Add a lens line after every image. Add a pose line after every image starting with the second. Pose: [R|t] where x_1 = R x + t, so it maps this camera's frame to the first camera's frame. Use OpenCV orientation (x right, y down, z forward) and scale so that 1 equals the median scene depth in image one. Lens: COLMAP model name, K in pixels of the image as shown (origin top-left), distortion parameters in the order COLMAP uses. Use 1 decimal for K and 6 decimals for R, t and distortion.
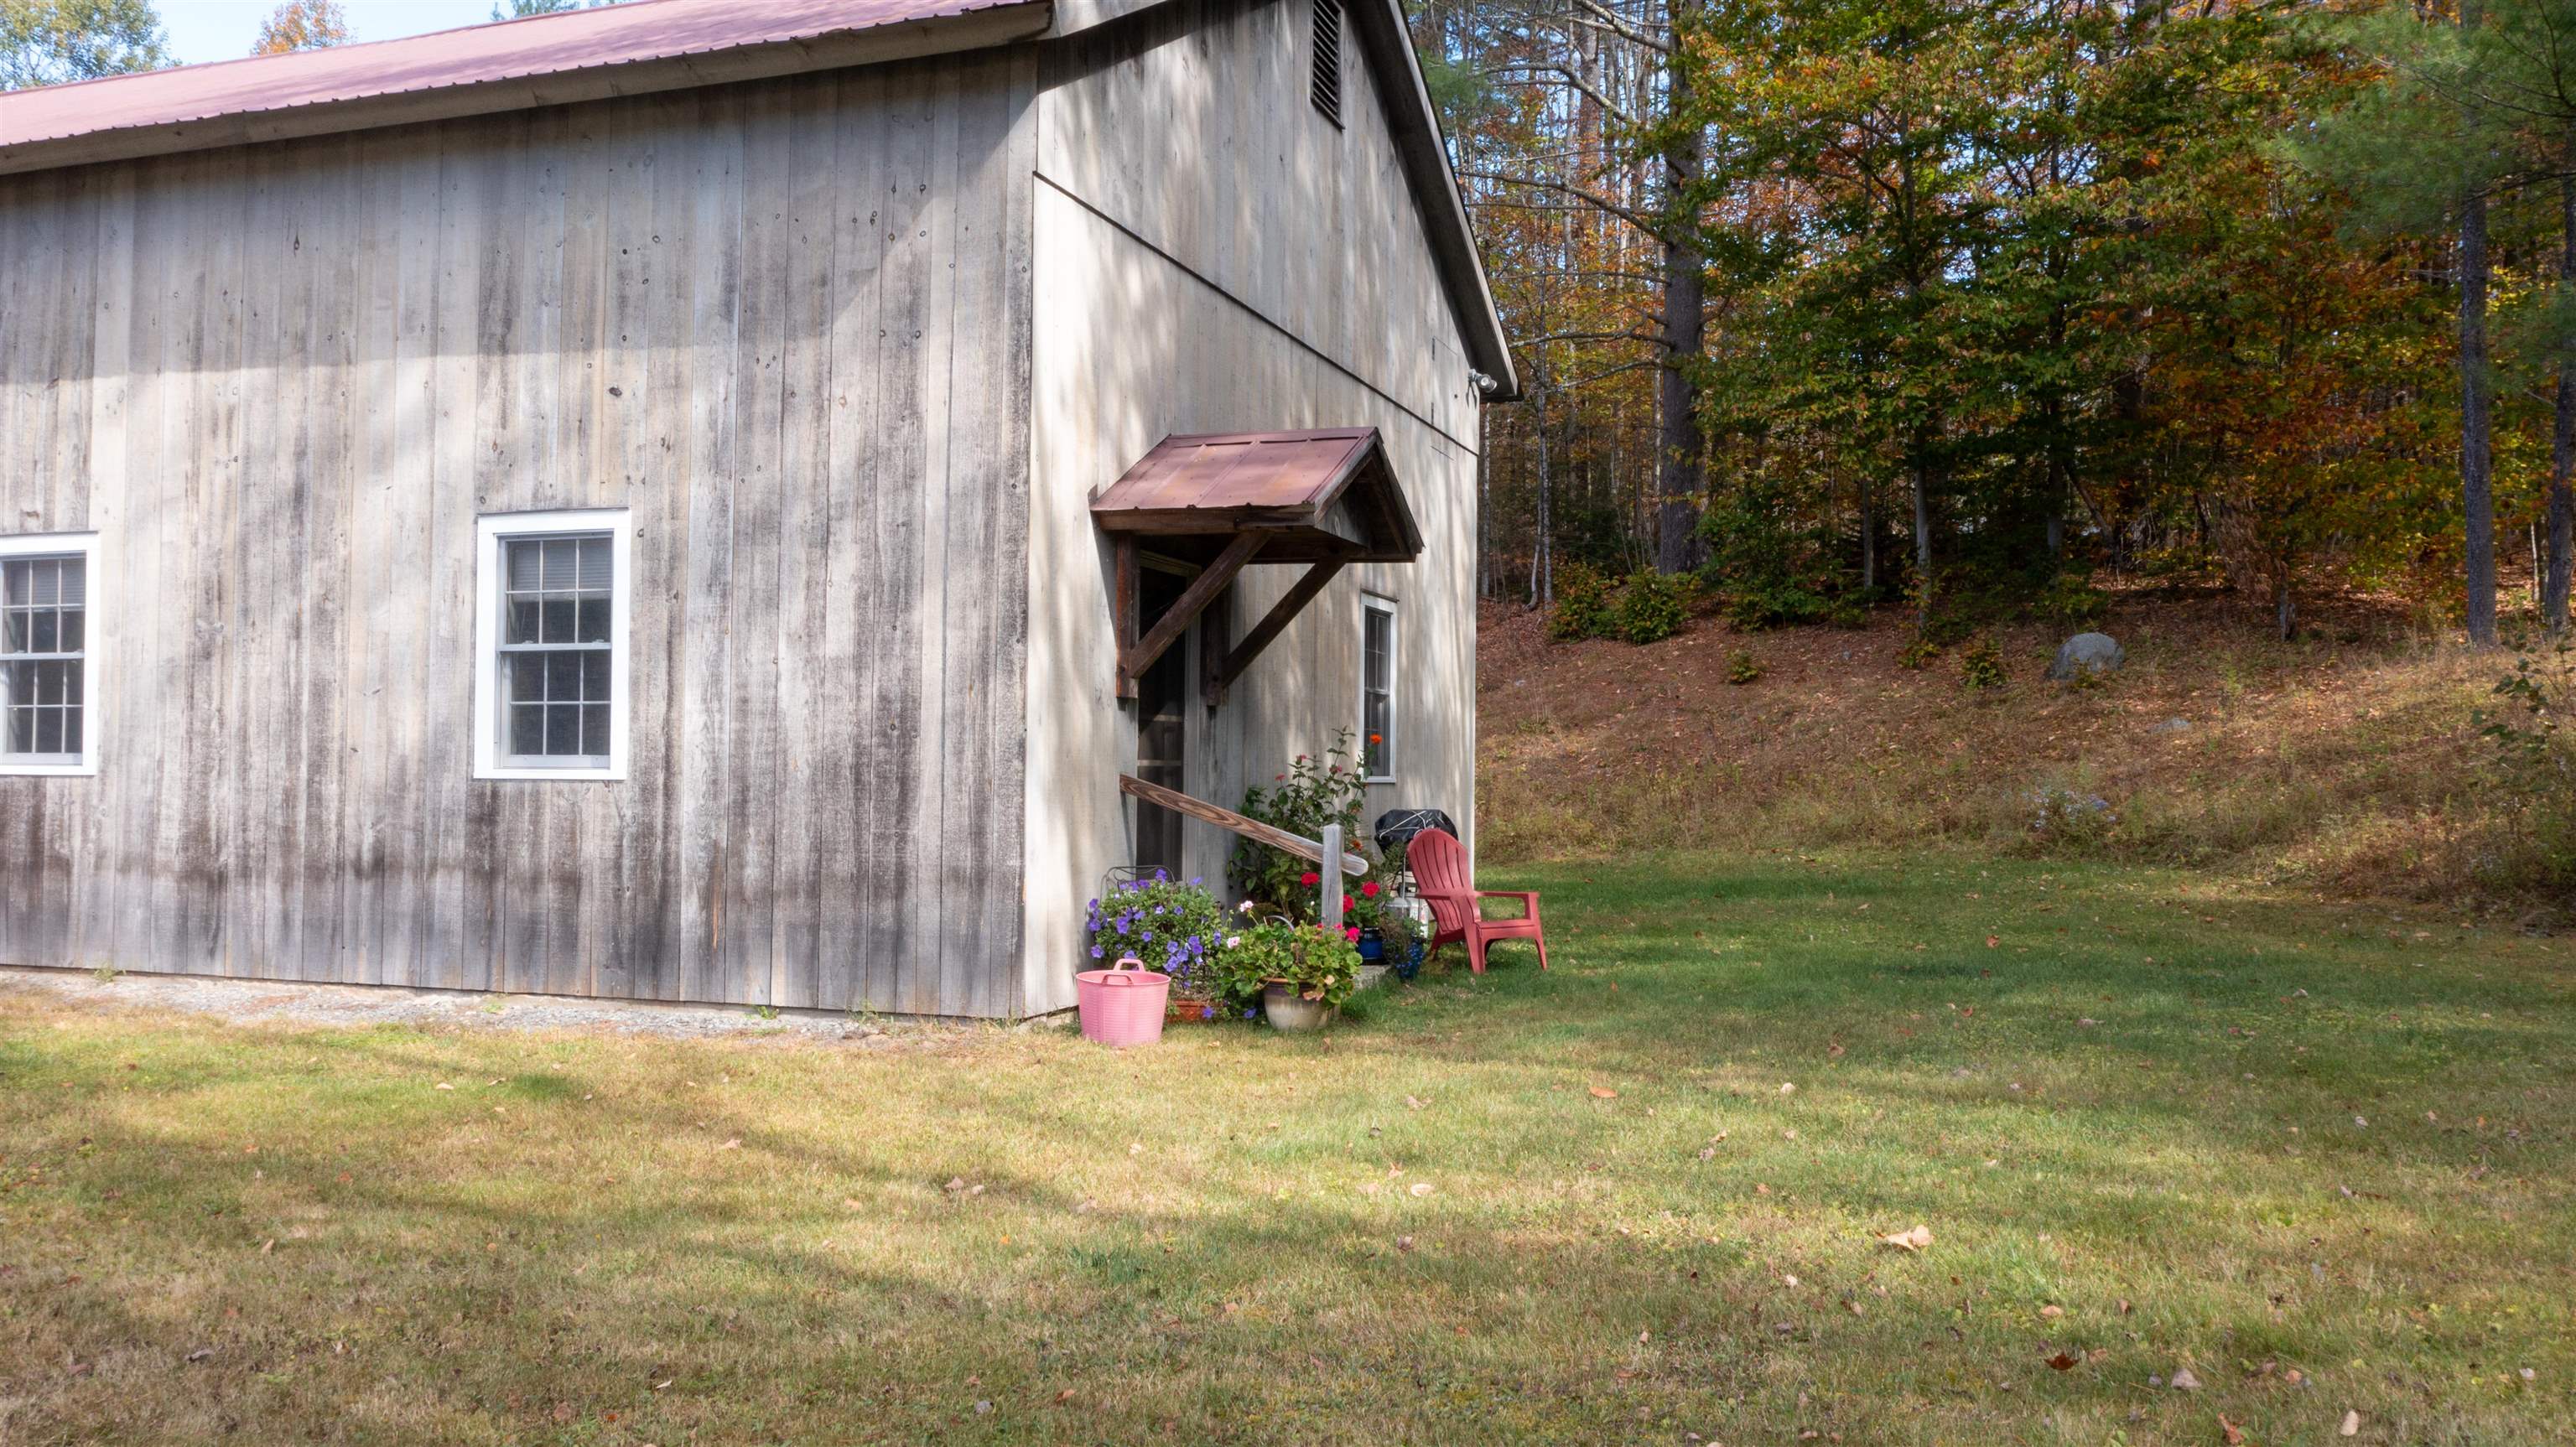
lens RADIAL K [[2047.7, 0, 1288.0], [0, 2047.7, 723.5], [0, 0, 1]] dist [-0.018587, 0.004903]
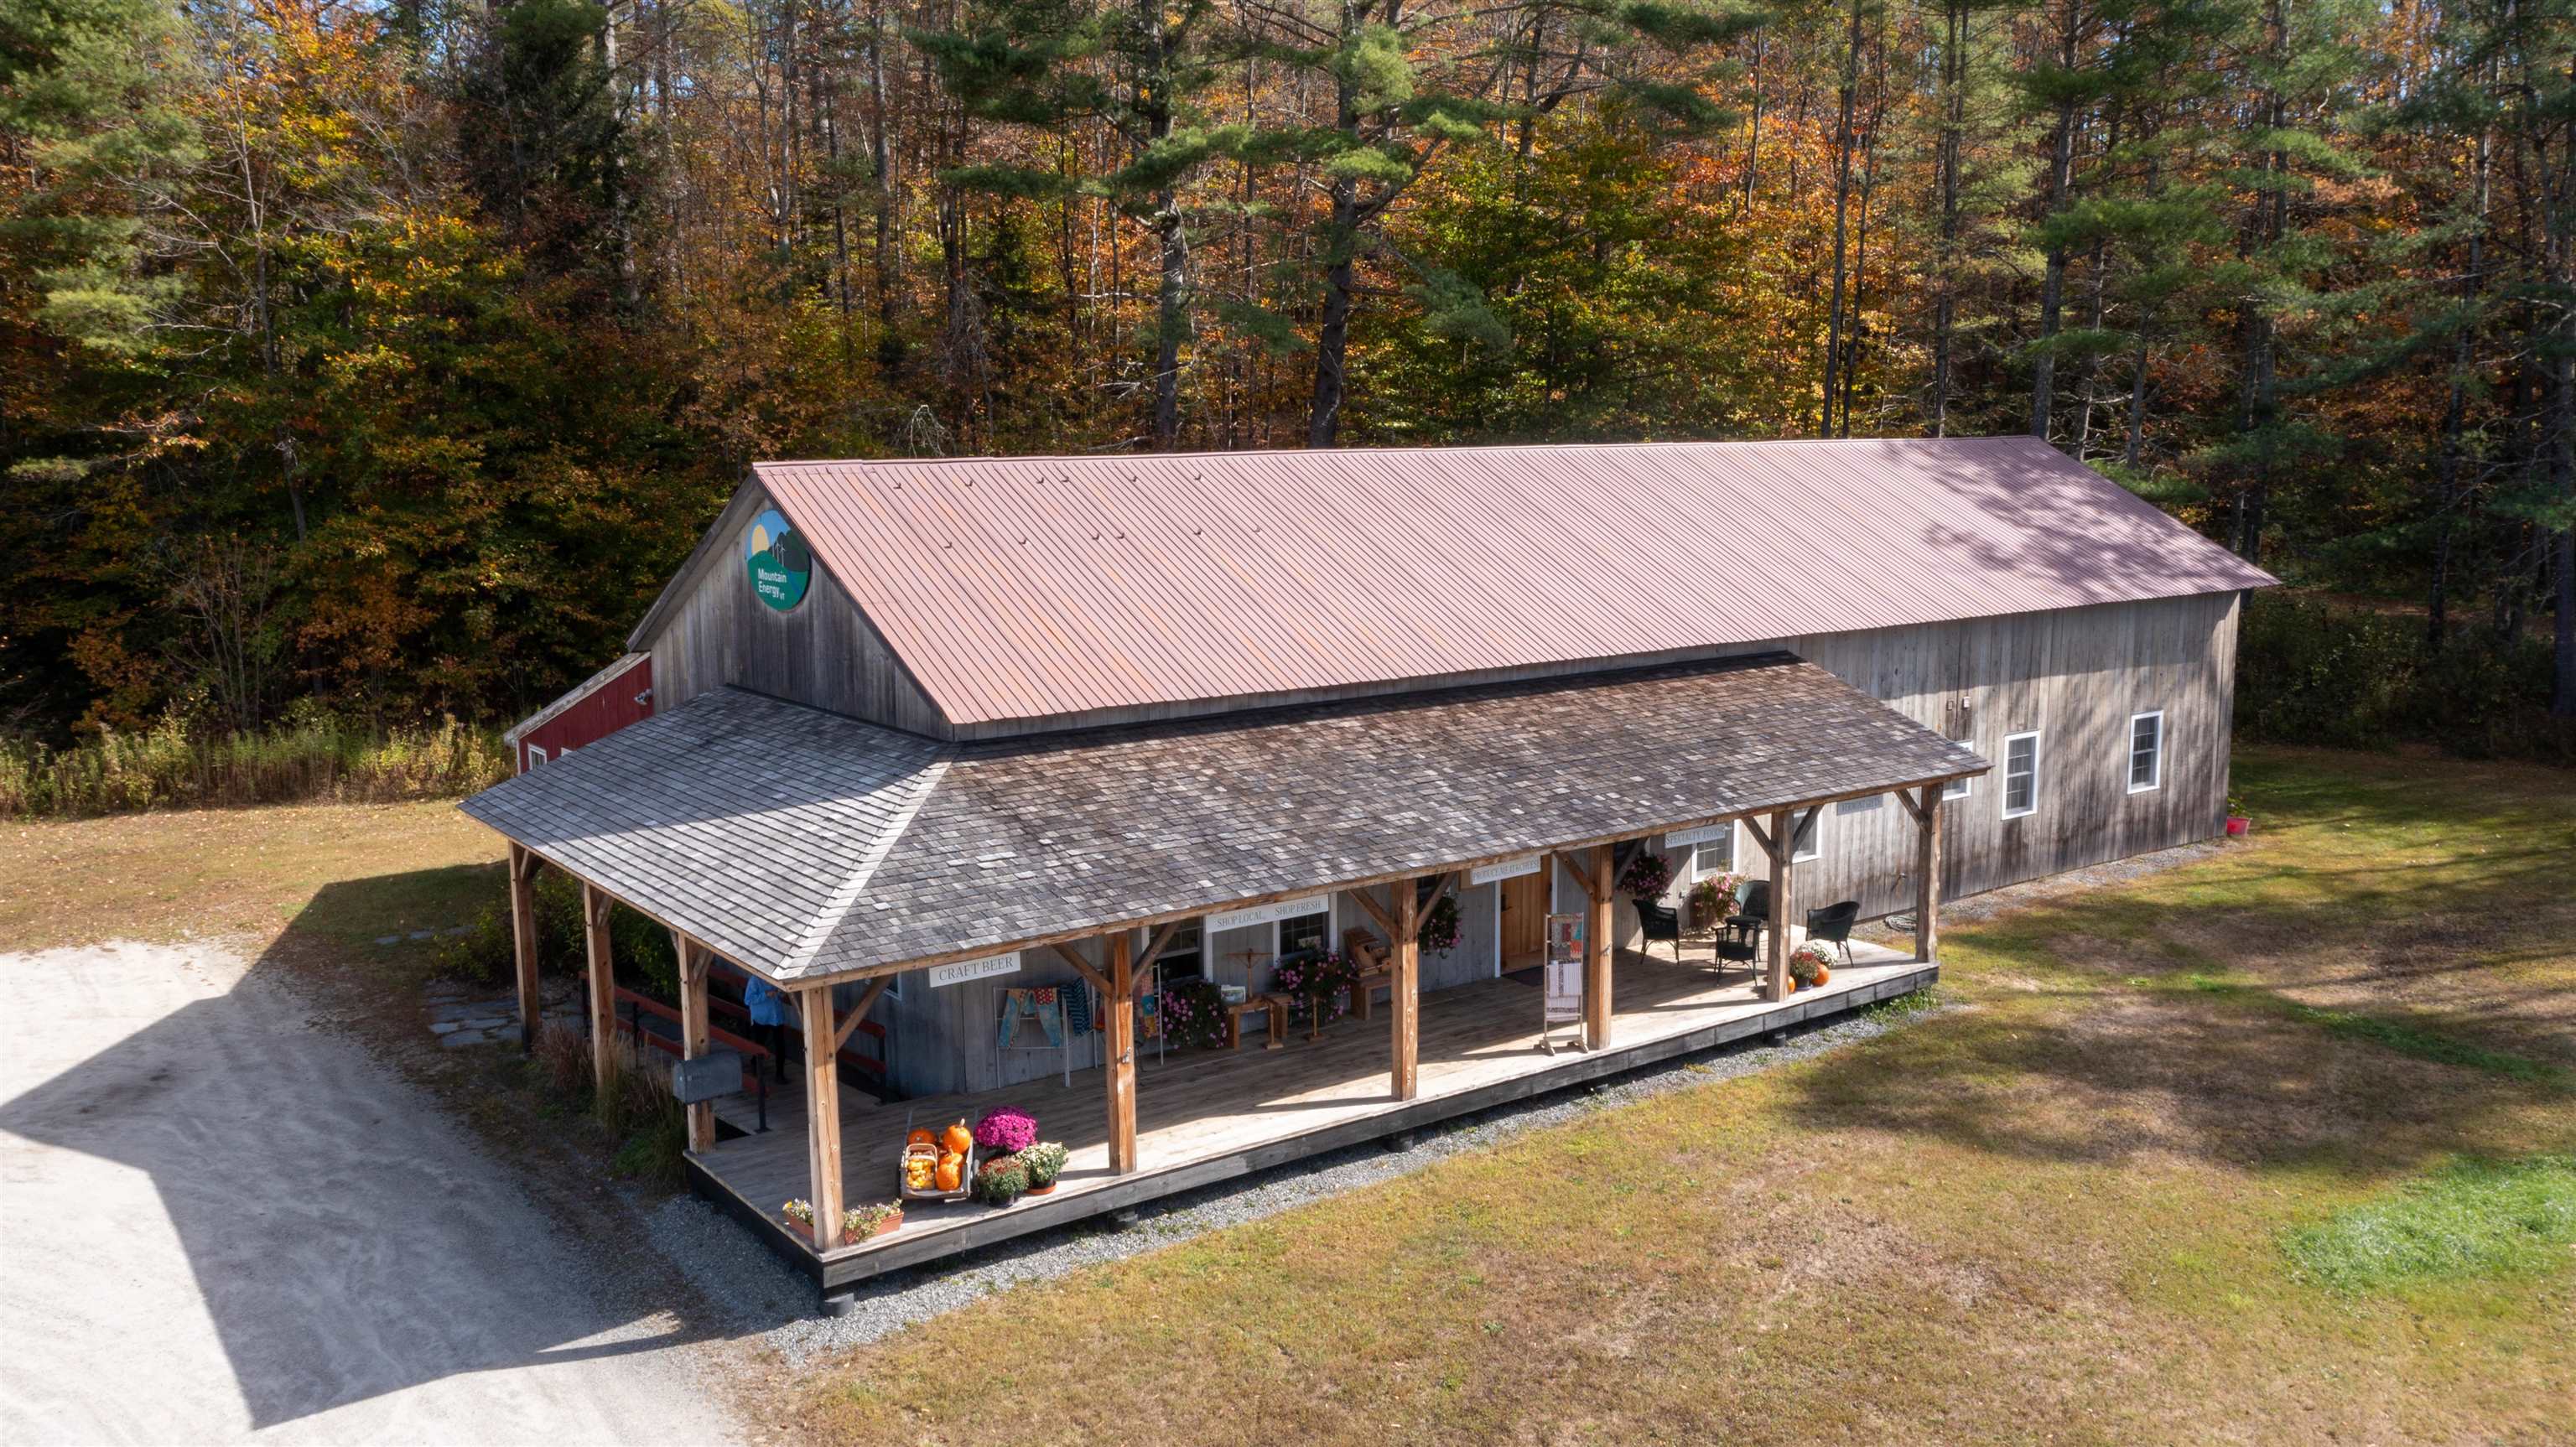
lens RADIAL K [[2047.7, 0, 1288.0], [0, 2047.7, 723.5], [0, 0, 1]] dist [-0.018587, 0.004903]
pose [[0.576337, -0.133331, 0.806262, -3.790327], [-0.012951, 0.984987, 0.172145, -0.629541], [-0.817110, -0.109655, 0.565957, 0.267199]]
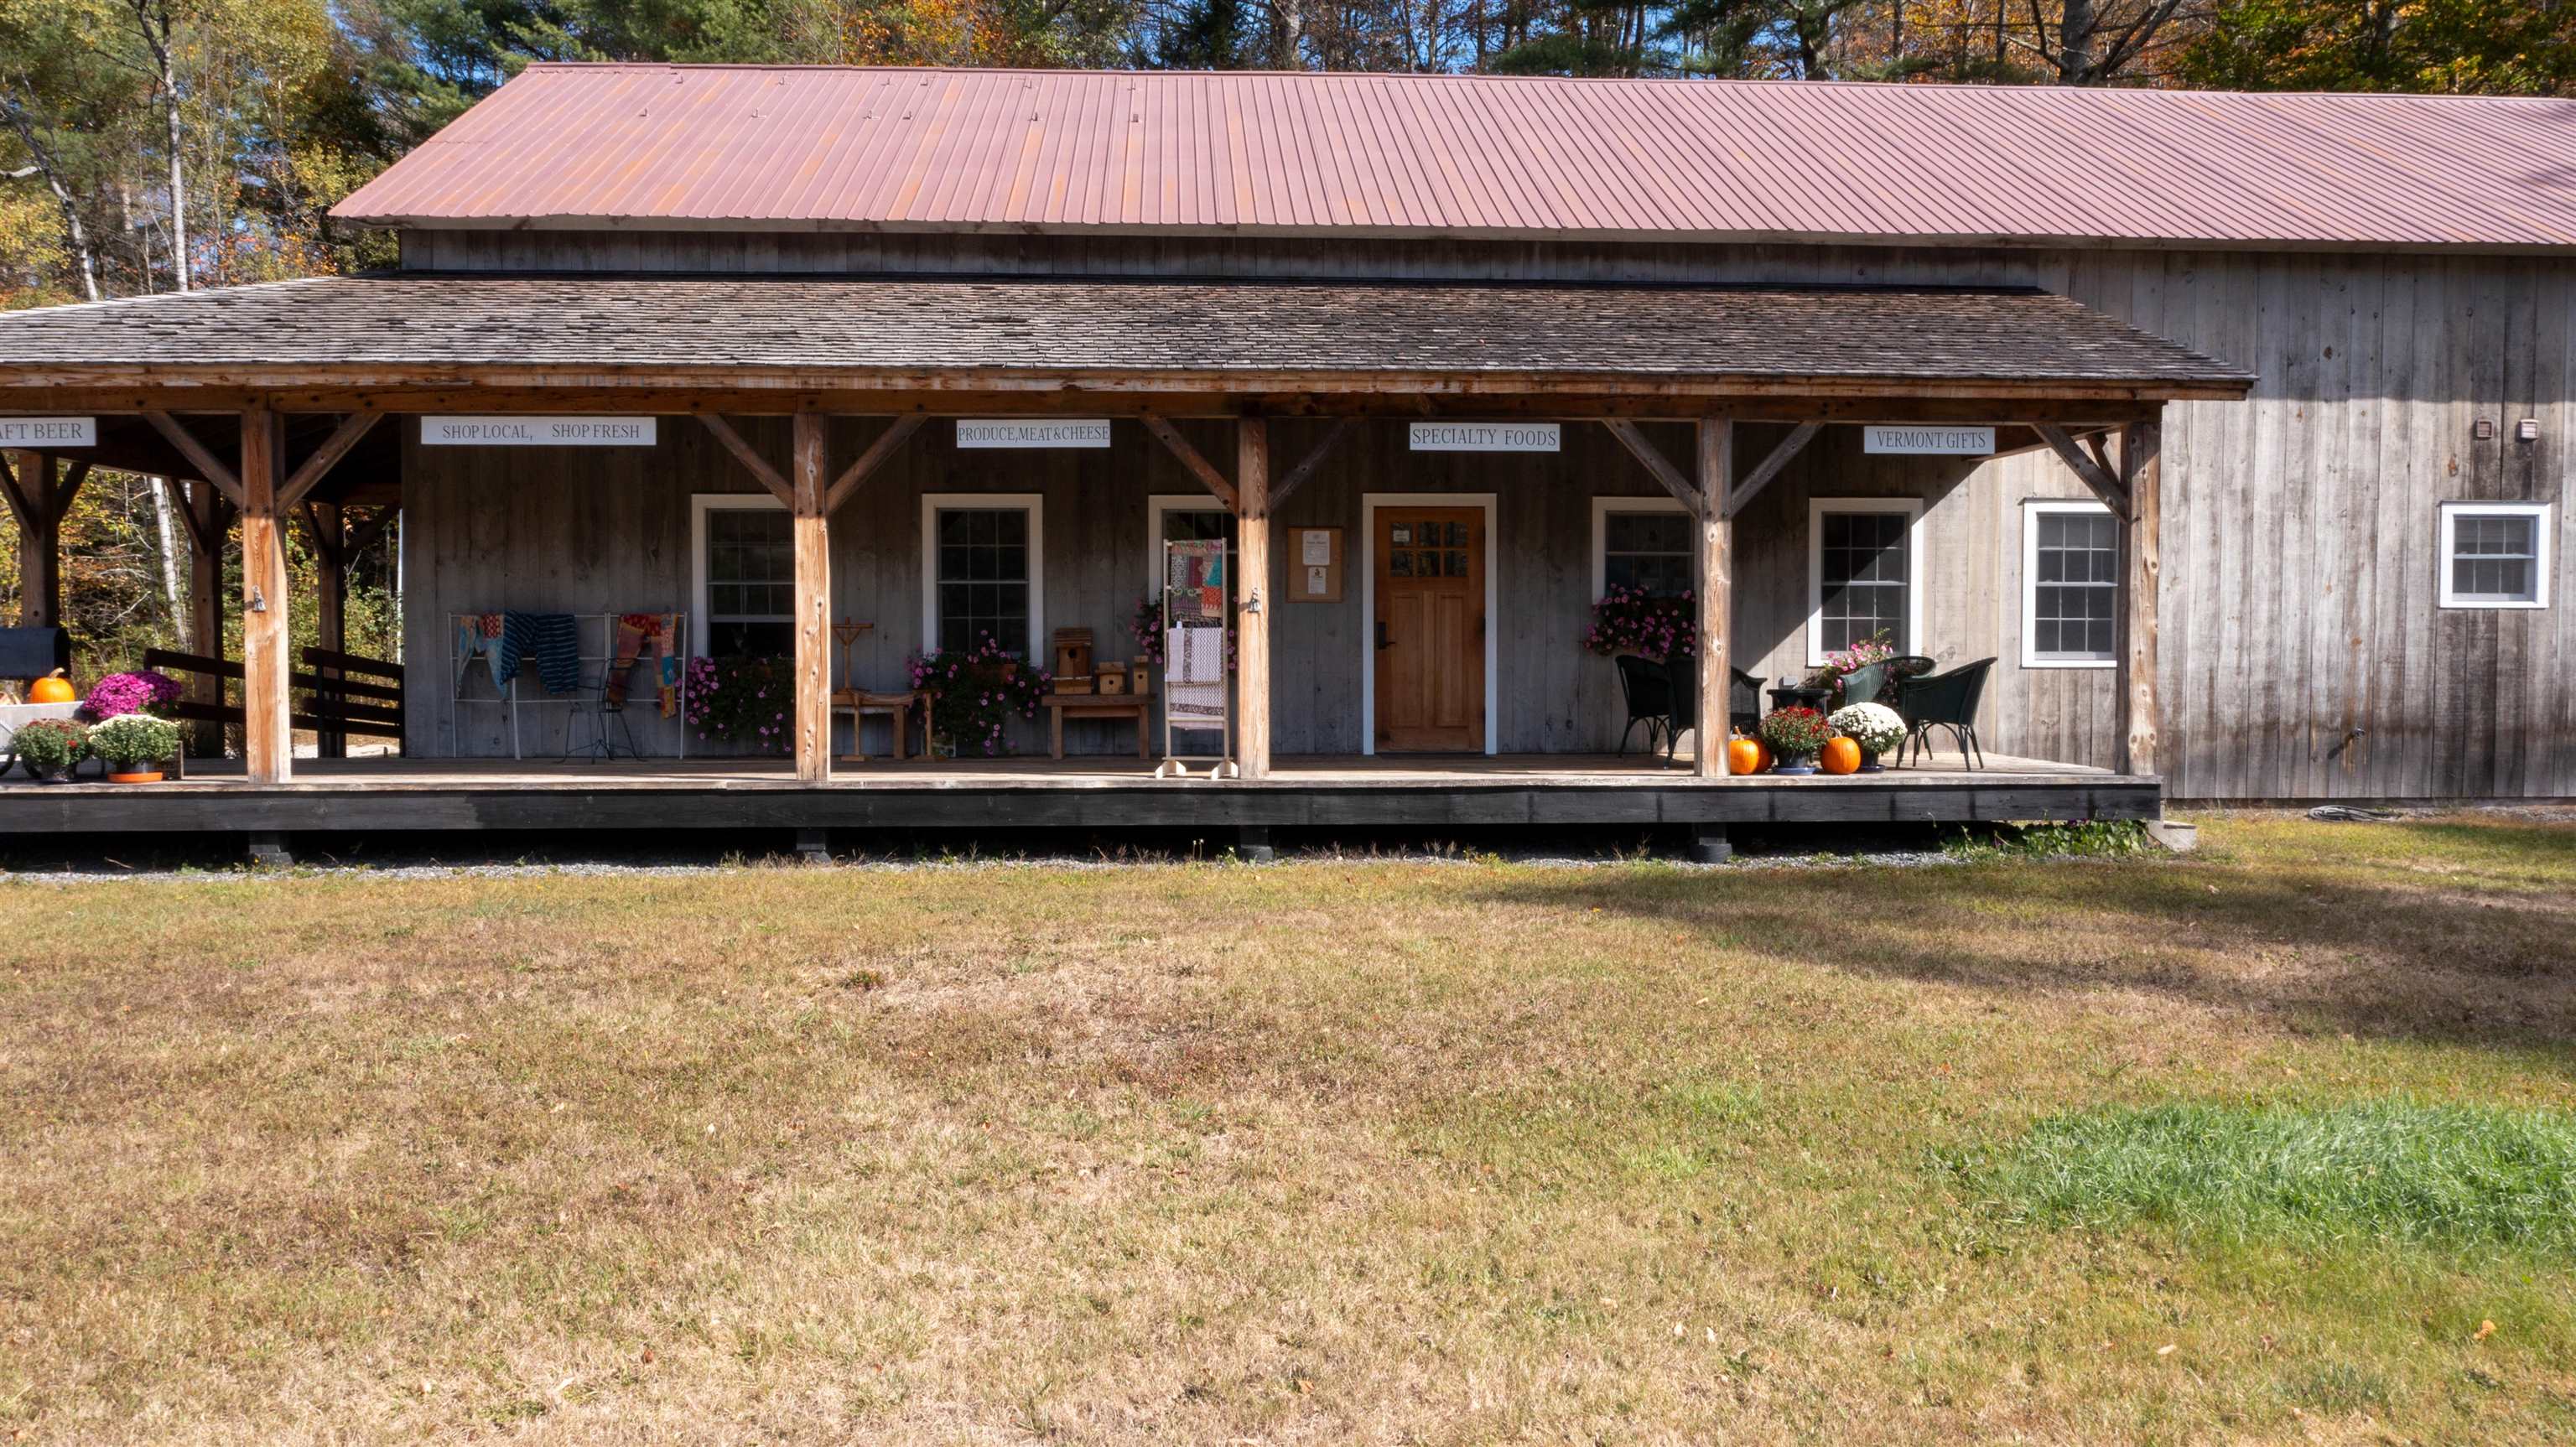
lens RADIAL K [[2047.7, 0, 1288.0], [0, 2047.7, 723.5], [0, 0, 1]] dist [-0.018587, 0.004903]
pose [[0.928320, -0.021663, 0.371150, -2.323756], [-0.003999, 0.997661, 0.068232, -0.033958], [-0.371760, -0.064825, 0.926063, 0.010287]]
